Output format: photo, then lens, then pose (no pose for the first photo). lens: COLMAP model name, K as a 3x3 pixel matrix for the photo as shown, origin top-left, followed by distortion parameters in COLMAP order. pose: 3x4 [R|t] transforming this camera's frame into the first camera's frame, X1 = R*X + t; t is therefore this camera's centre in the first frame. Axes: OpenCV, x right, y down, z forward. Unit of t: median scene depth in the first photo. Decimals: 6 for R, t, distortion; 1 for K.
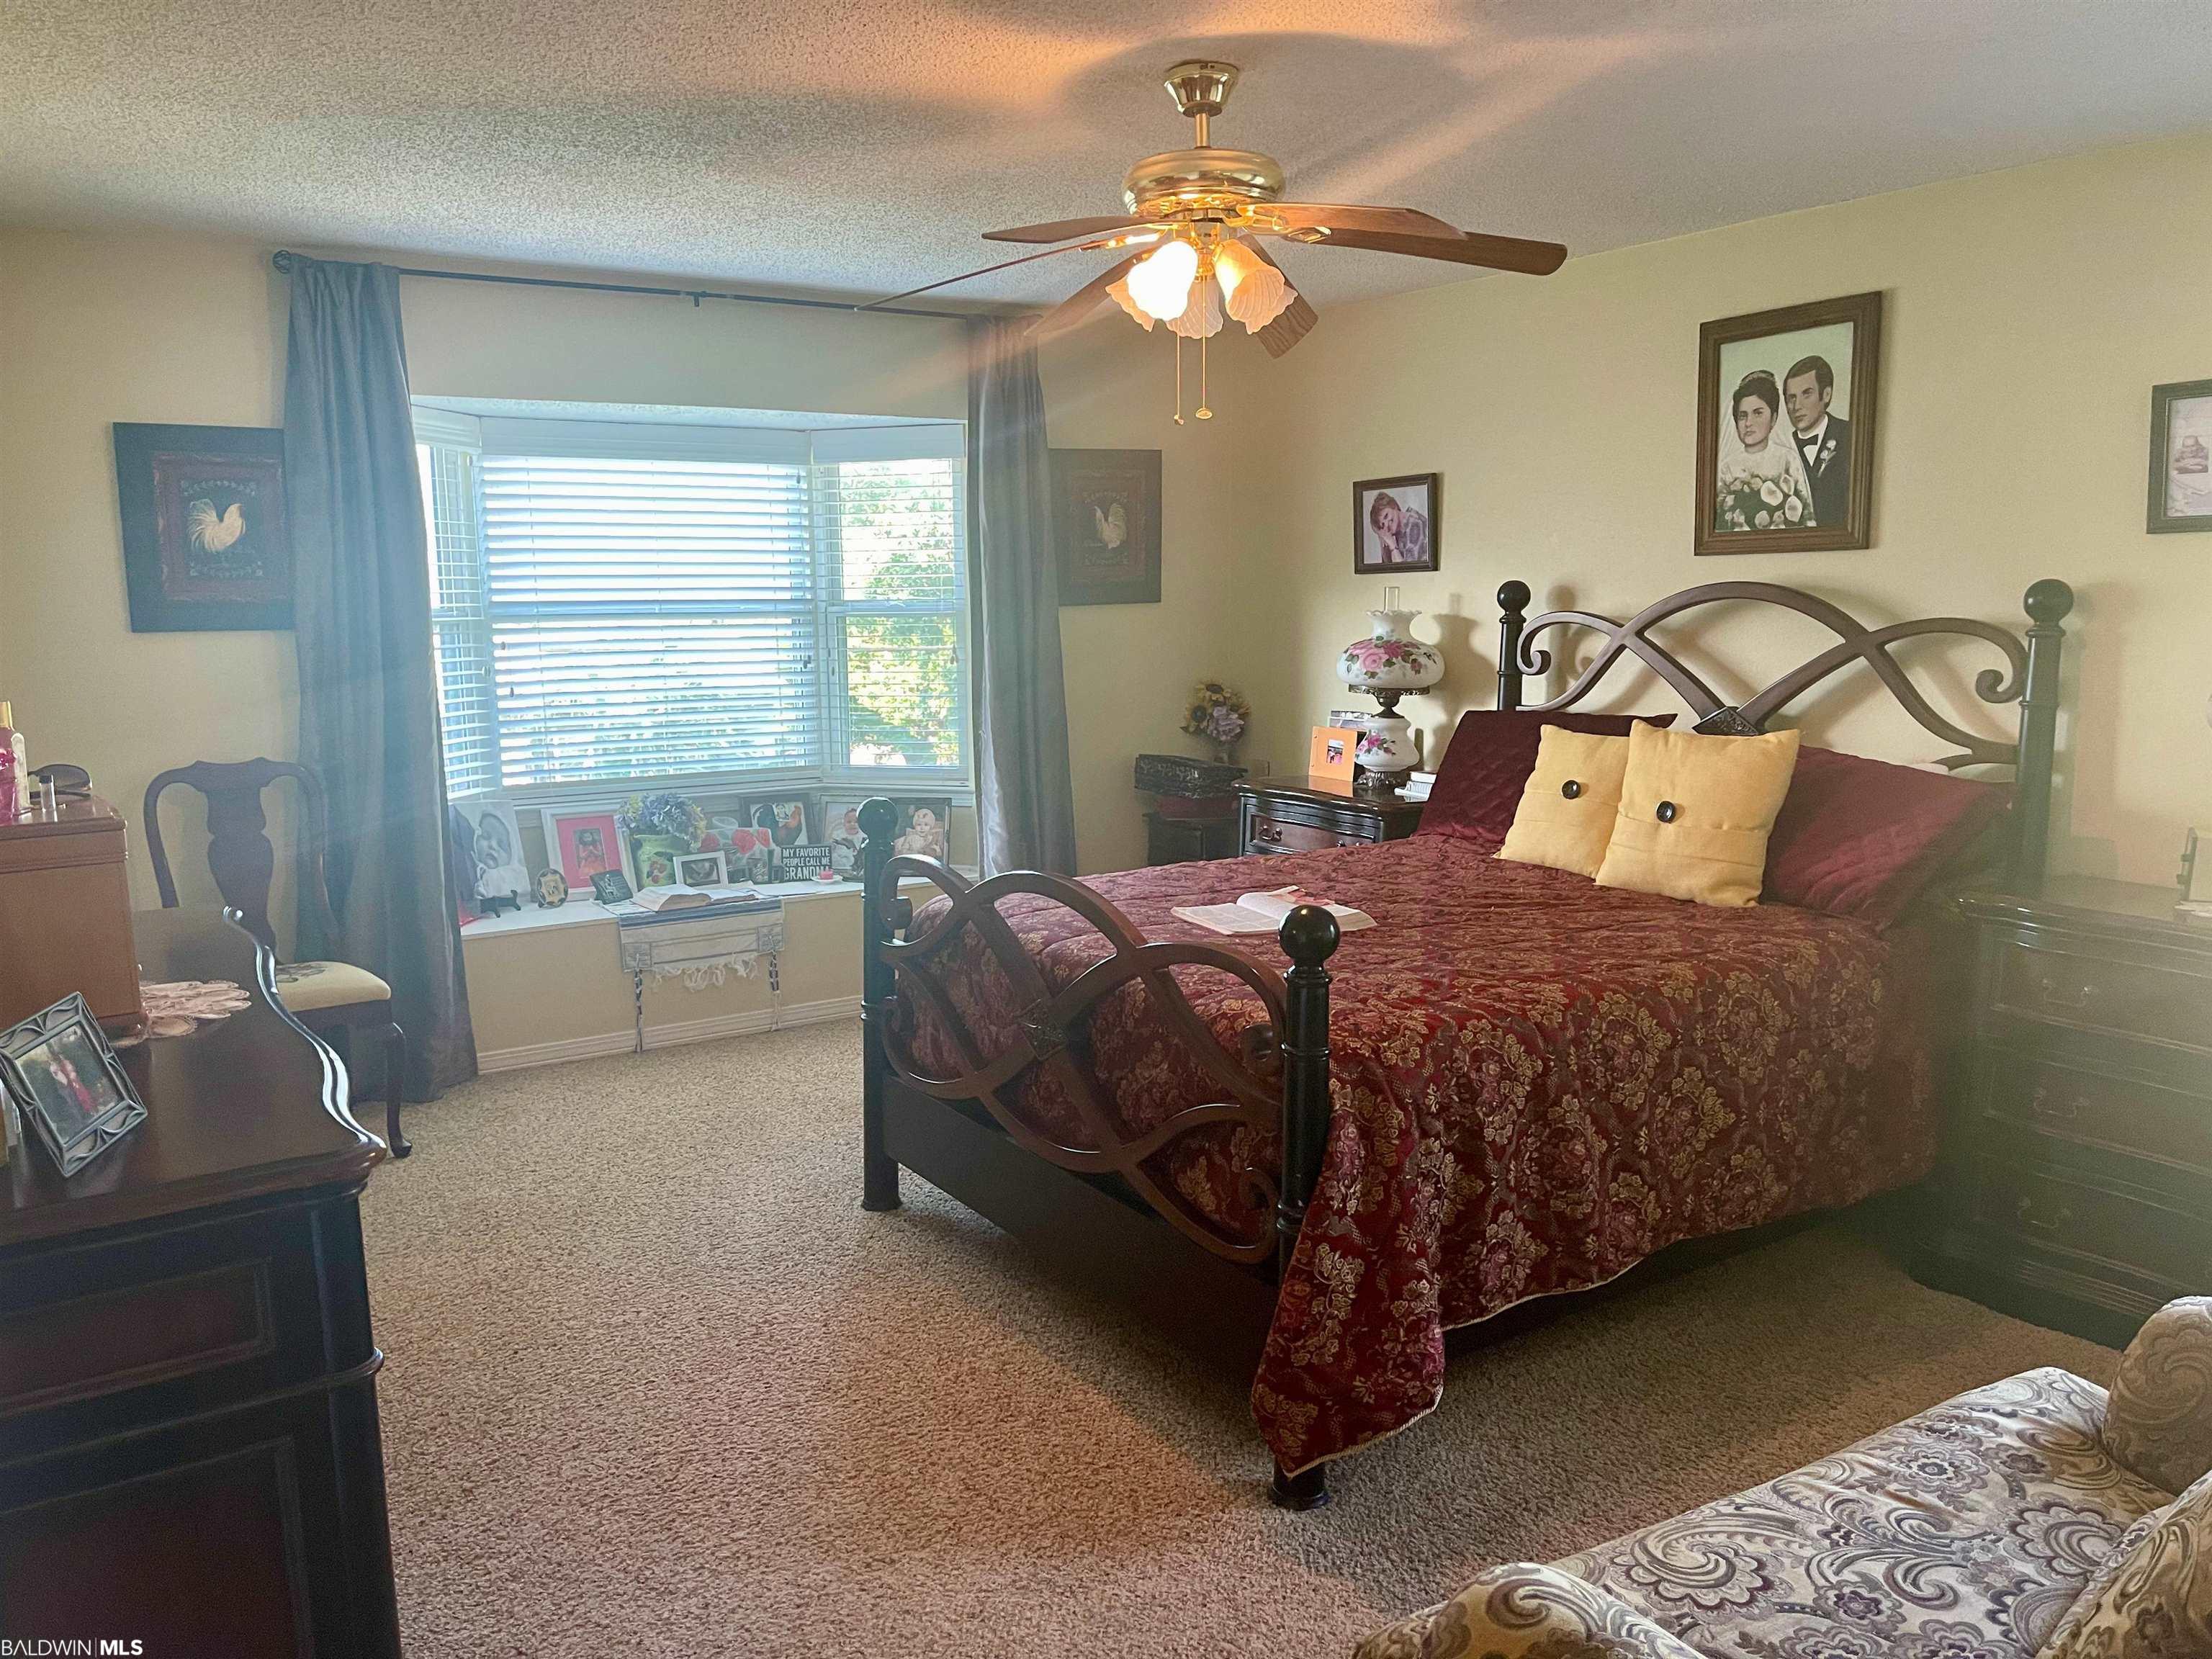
lens RADIAL K [[1639.4, 0, 1106.0], [0, 1639.4, 829.5], [0, 0, 1]] dist [-0.024676, 0.000312]
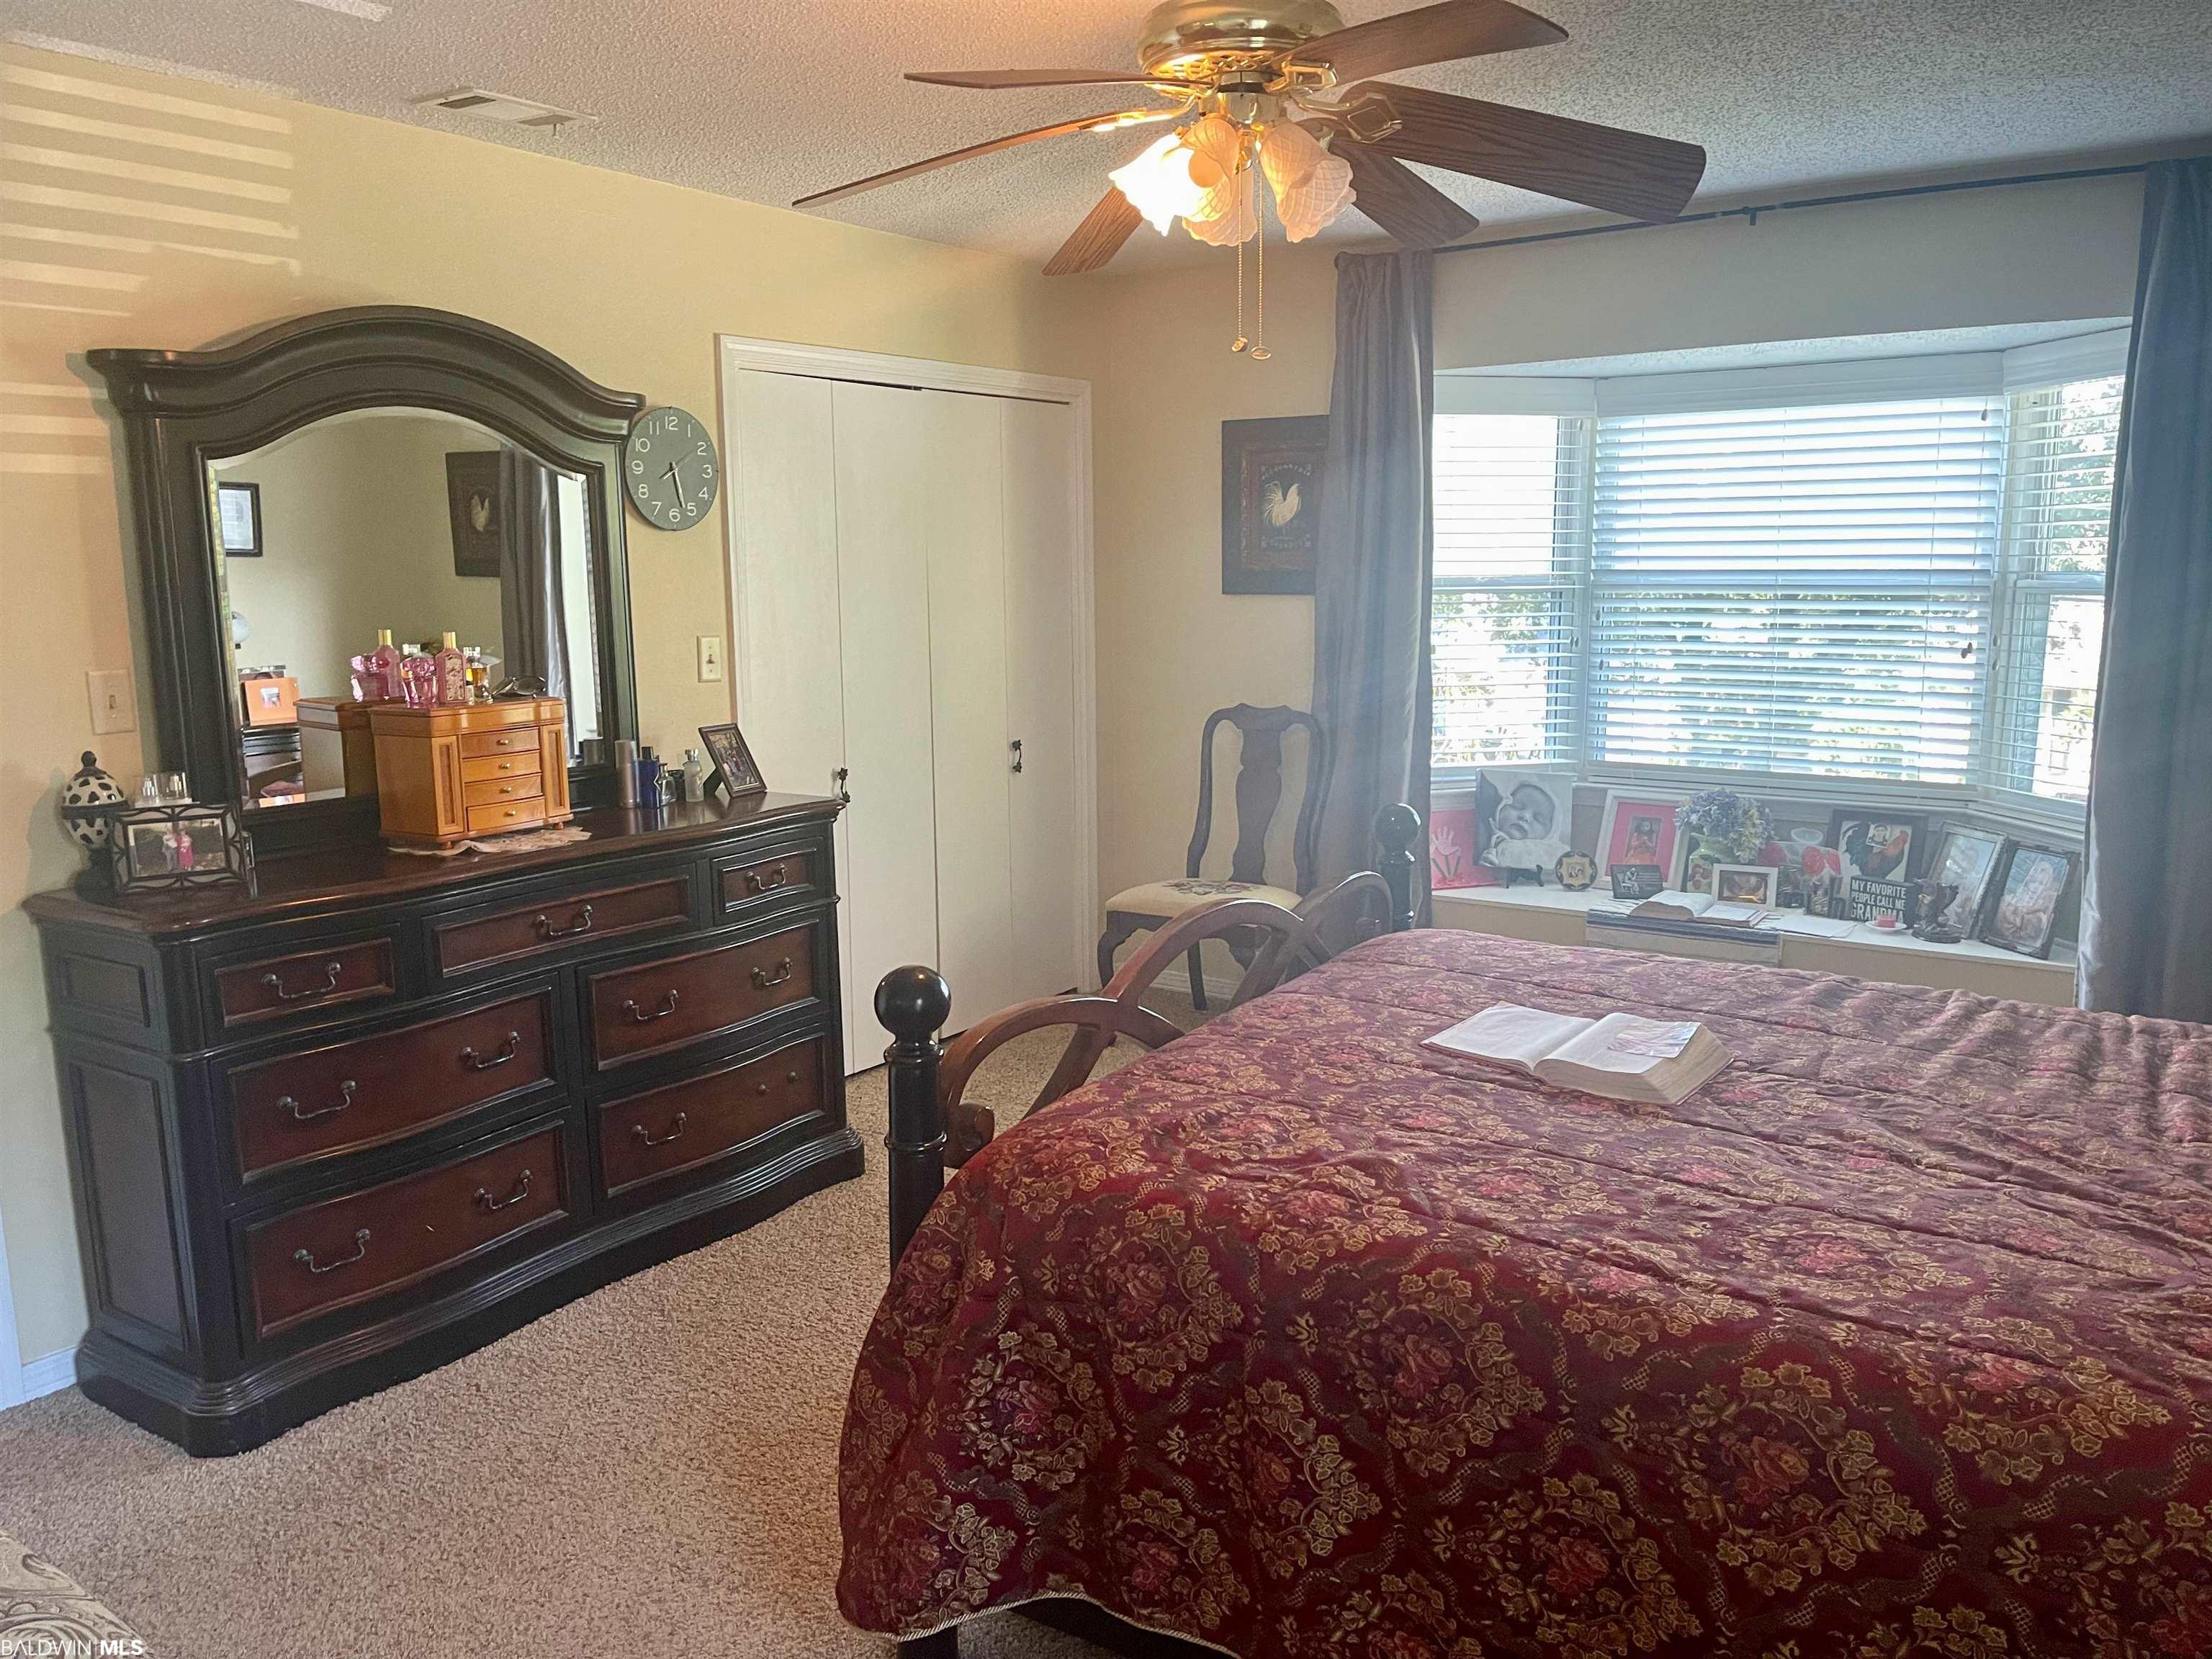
lens RADIAL K [[1639.4, 0, 1106.0], [0, 1639.4, 829.5], [0, 0, 1]] dist [-0.024676, 0.000312]
pose [[0.377683, 0.156579, -0.912600, 0.434640], [-0.124239, 0.985255, 0.117629, -0.067560], [0.917562, 0.068954, 0.391567, 0.376034]]
